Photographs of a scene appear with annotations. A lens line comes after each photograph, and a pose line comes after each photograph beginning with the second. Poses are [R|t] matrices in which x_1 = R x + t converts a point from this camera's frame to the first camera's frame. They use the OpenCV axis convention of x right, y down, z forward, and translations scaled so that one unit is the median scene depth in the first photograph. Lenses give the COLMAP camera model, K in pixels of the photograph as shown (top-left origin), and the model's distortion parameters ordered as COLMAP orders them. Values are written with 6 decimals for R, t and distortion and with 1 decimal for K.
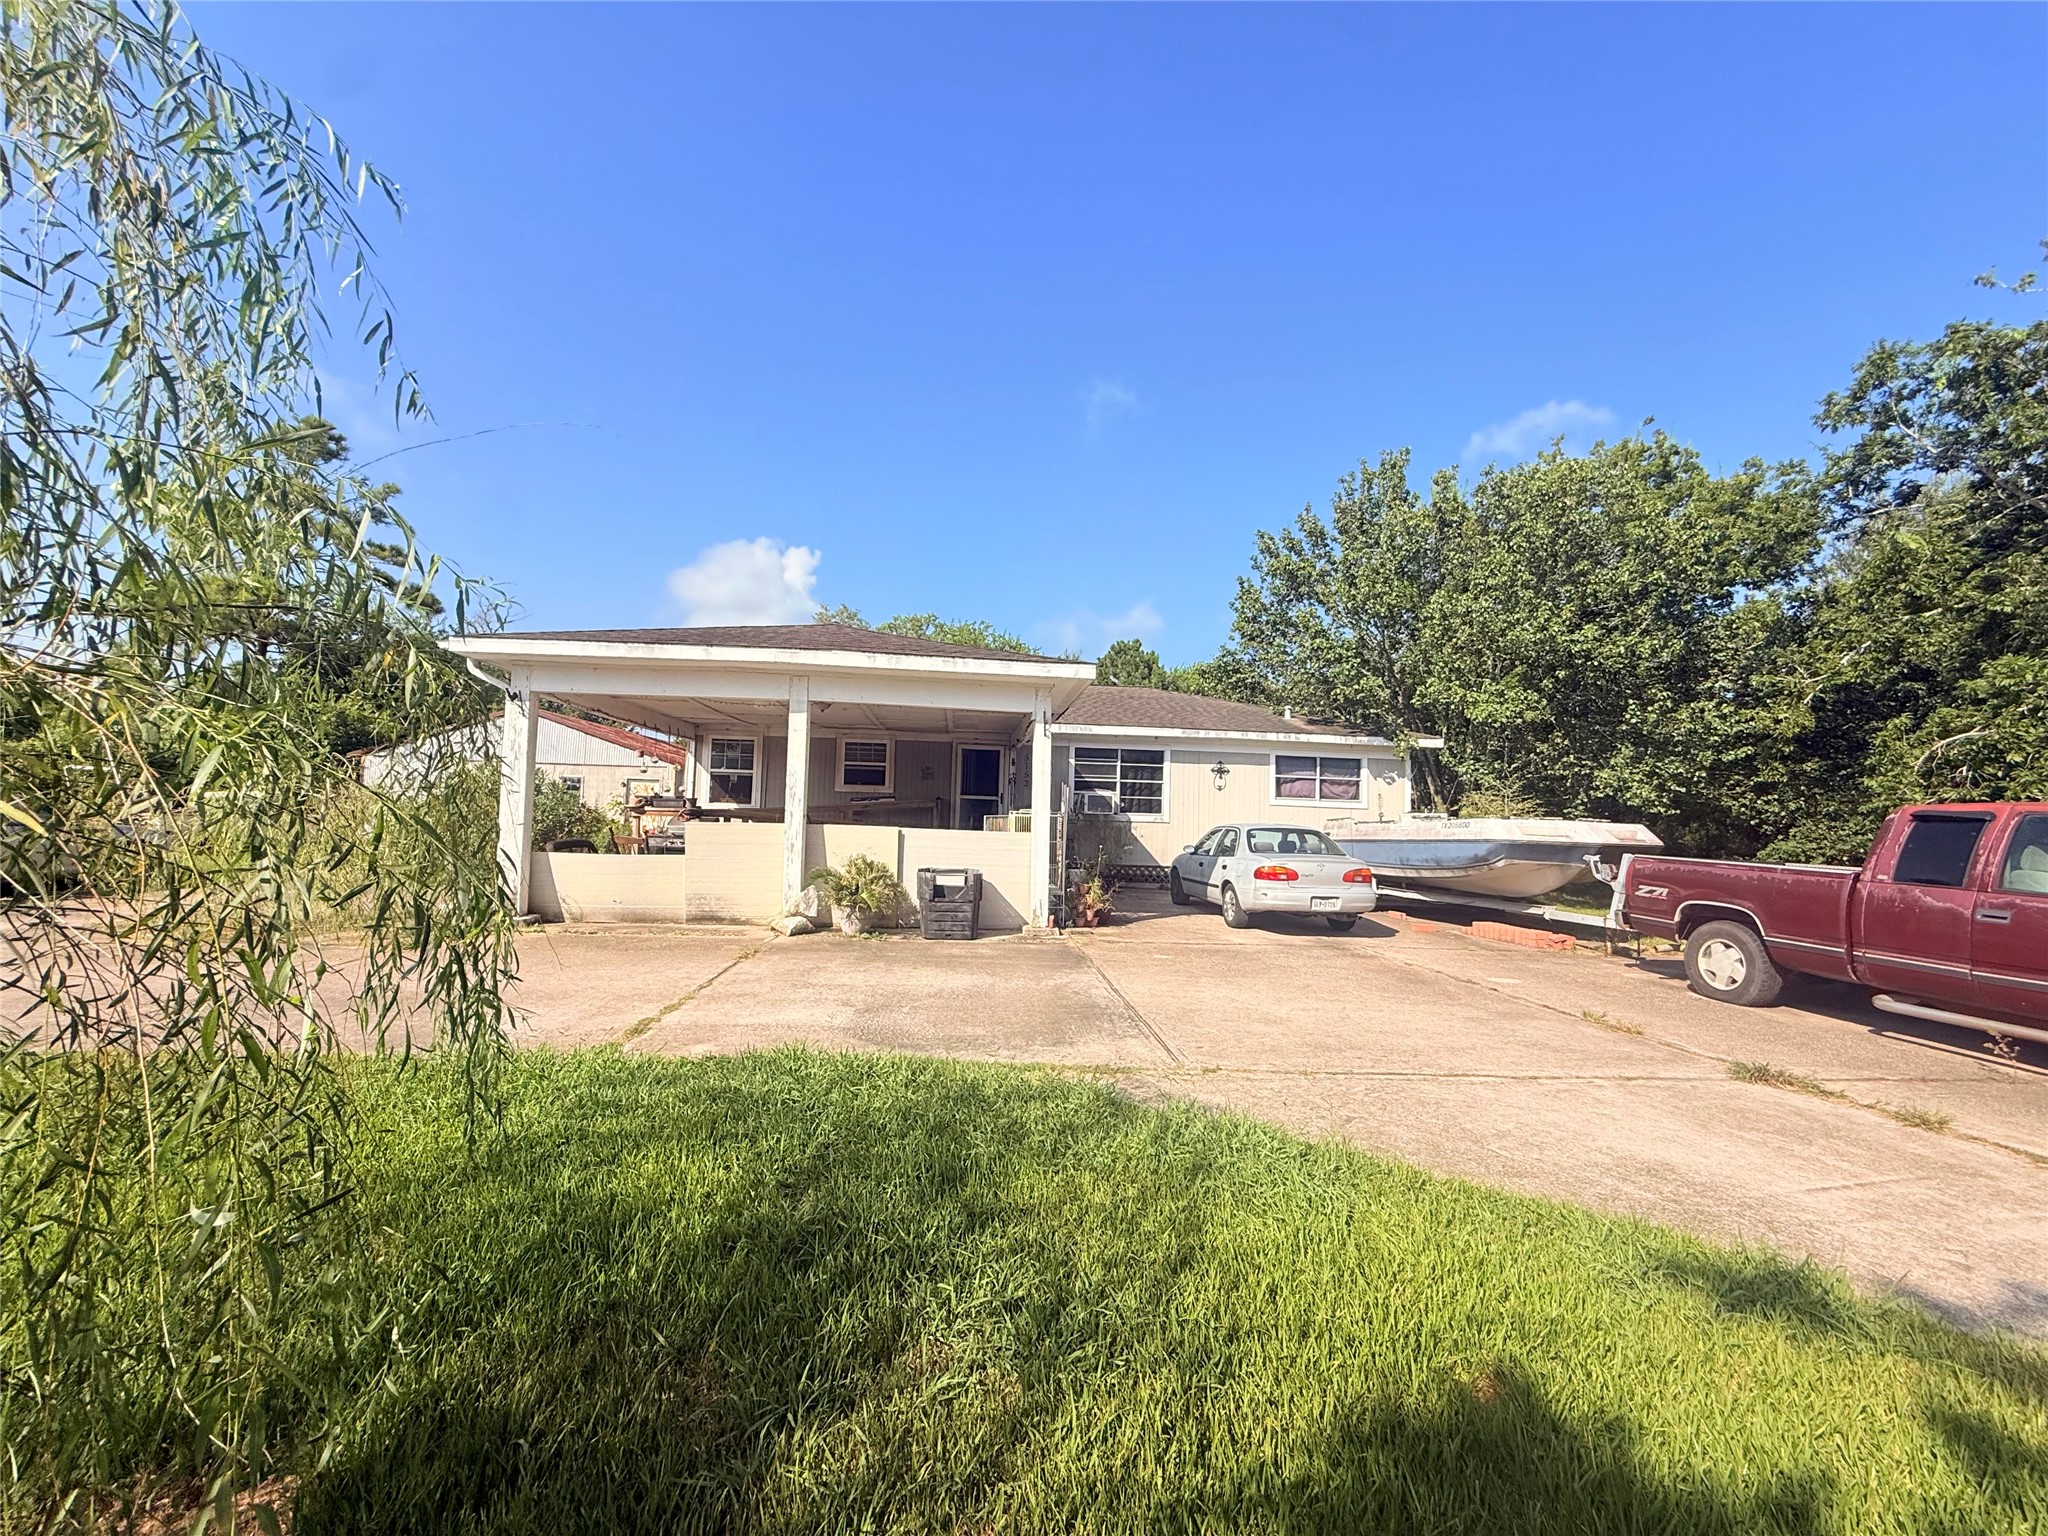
lens RADIAL K [[815.4, 0, 1023.6], [0, 815.4, 857.8], [0, 0, 1]] dist [0.018104, 0.000011]
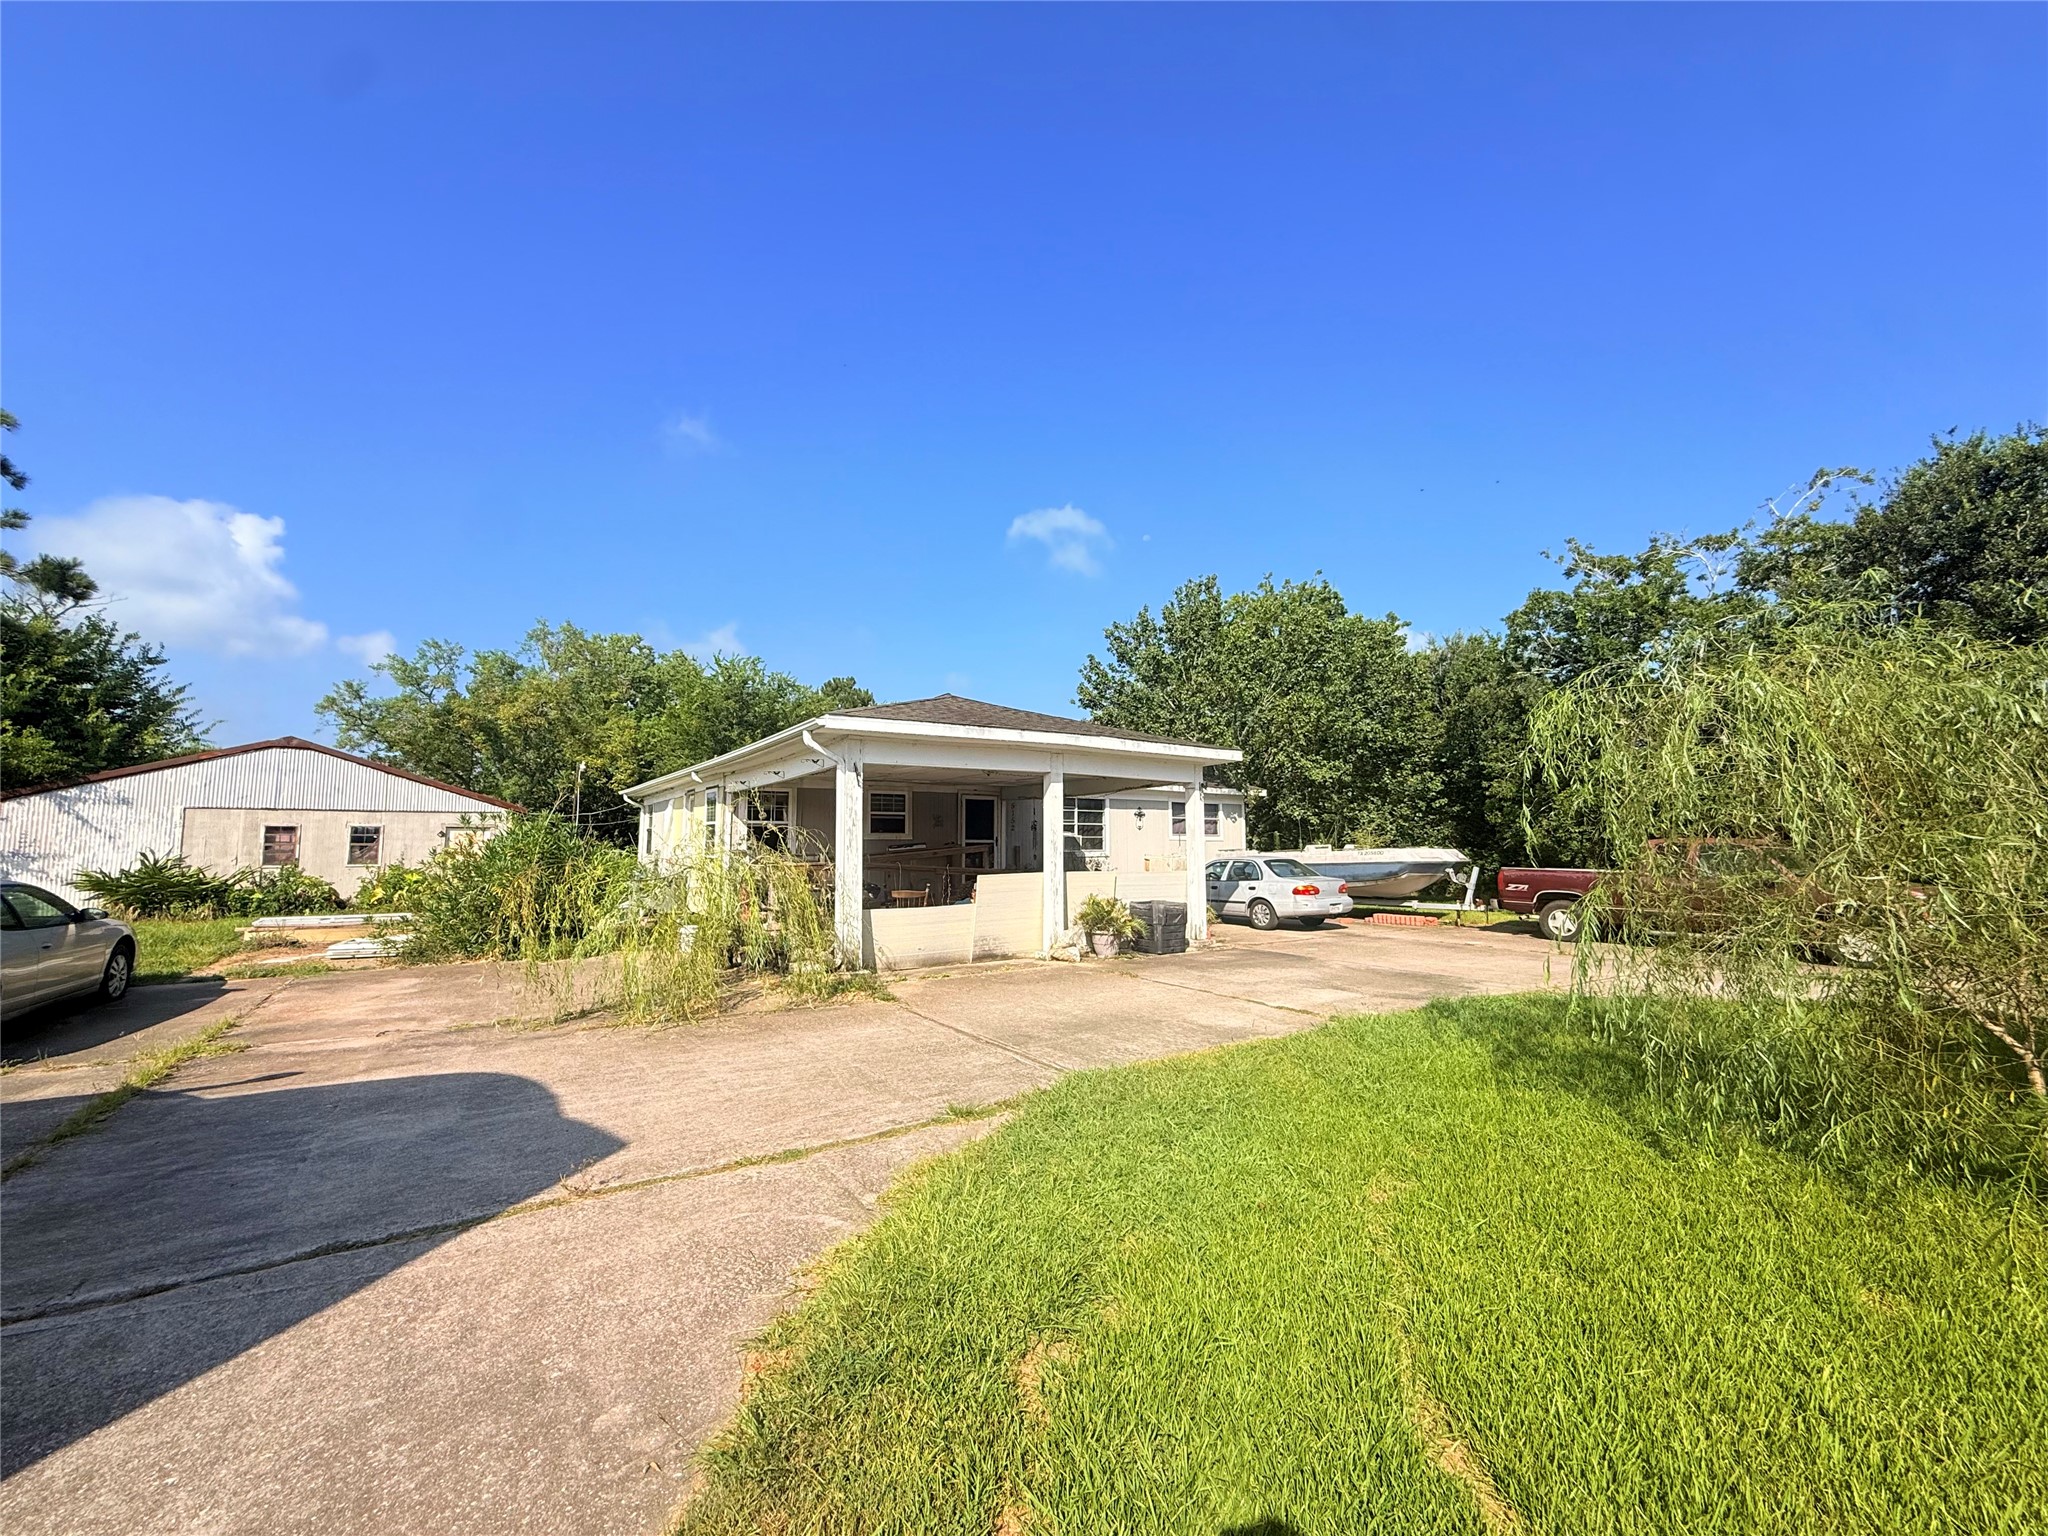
lens RADIAL K [[825.9, 0, 1024.0], [0, 825.9, 768.0], [0, 0, 1]] dist [-0.002215, -0.000129]
pose [[0.879538, 0.012427, 0.475667, -0.728784], [0.054114, 0.990561, -0.125940, -0.033788], [-0.472742, 0.136509, 0.870563, -0.078060]]
